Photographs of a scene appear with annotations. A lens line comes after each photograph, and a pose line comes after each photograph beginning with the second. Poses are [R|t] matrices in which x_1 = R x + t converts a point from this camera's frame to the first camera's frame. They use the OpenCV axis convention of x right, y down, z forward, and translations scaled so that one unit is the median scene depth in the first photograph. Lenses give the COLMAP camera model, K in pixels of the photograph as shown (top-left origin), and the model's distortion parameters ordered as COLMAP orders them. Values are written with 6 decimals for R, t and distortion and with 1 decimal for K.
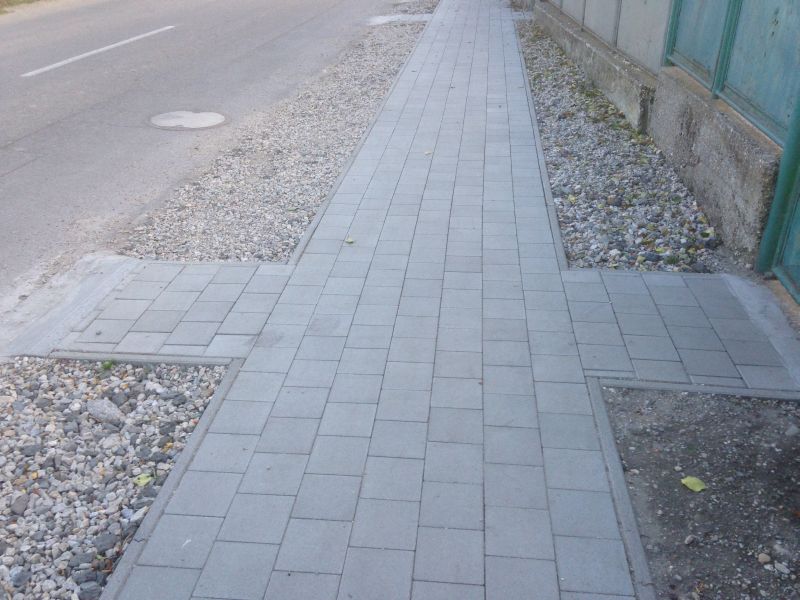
lens RADIAL K [[726.1, 0, 385.2], [0, 726.1, 299.3], [0, 0, 1]] dist [0.160483, -0.222553]
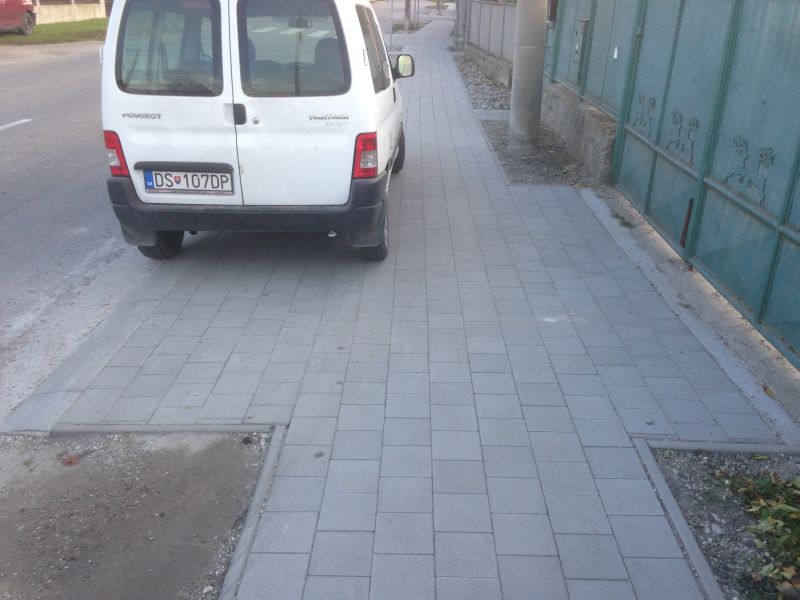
lens RADIAL K [[740.7, 0, 398.0], [0, 740.7, 318.2], [0, 0, 1]] dist [0.174865, -0.253885]
pose [[0.995026, -0.008426, 0.099259, -0.202489], [0.015123, 0.997644, -0.066910, 0.546649], [-0.098462, 0.068078, 0.992809, -1.059575]]
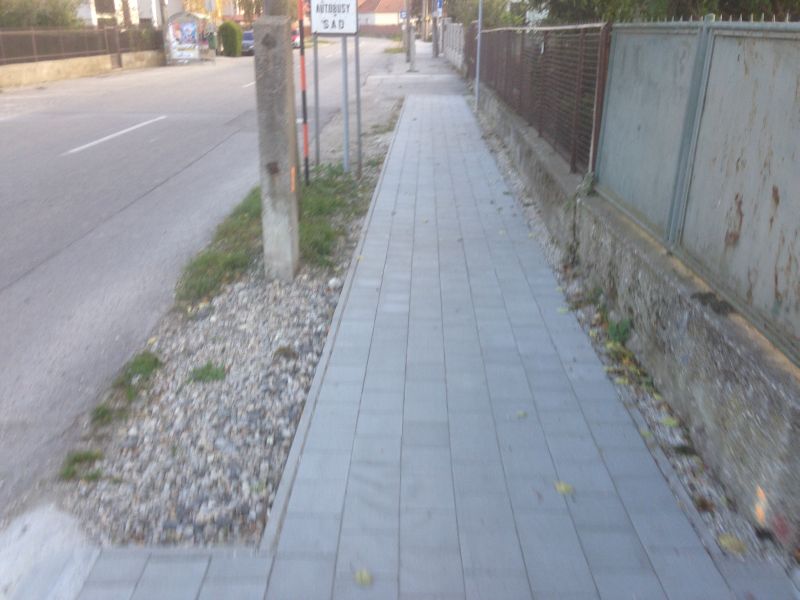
lens RADIAL K [[736.1, 0, 400.0], [0, 736.1, 300.0], [0, 0, 1]] dist [0.171822, -0.244564]
pose [[0.988788, -0.074011, 0.129698, 0.291552], [0.090075, 0.988345, -0.122720, -1.223338], [-0.119104, 0.133026, 0.983930, 2.345404]]
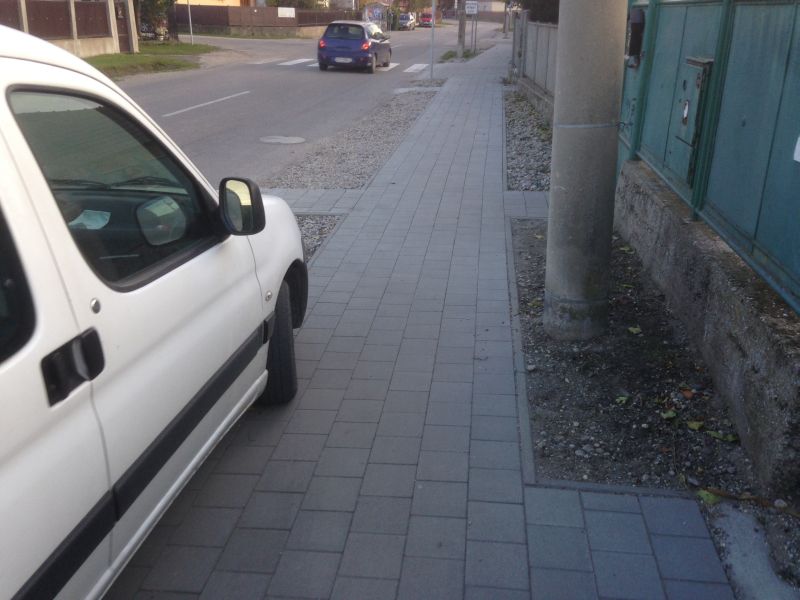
lens RADIAL K [[736.1, 0, 400.0], [0, 736.1, 300.0], [0, 0, 1]] dist [0.171822, -0.244564]
pose [[0.999985, 0.004925, 0.002403, -0.019460], [-0.004624, 0.993662, -0.112311, 0.247988], [-0.002941, 0.112298, 0.993670, -0.483034]]
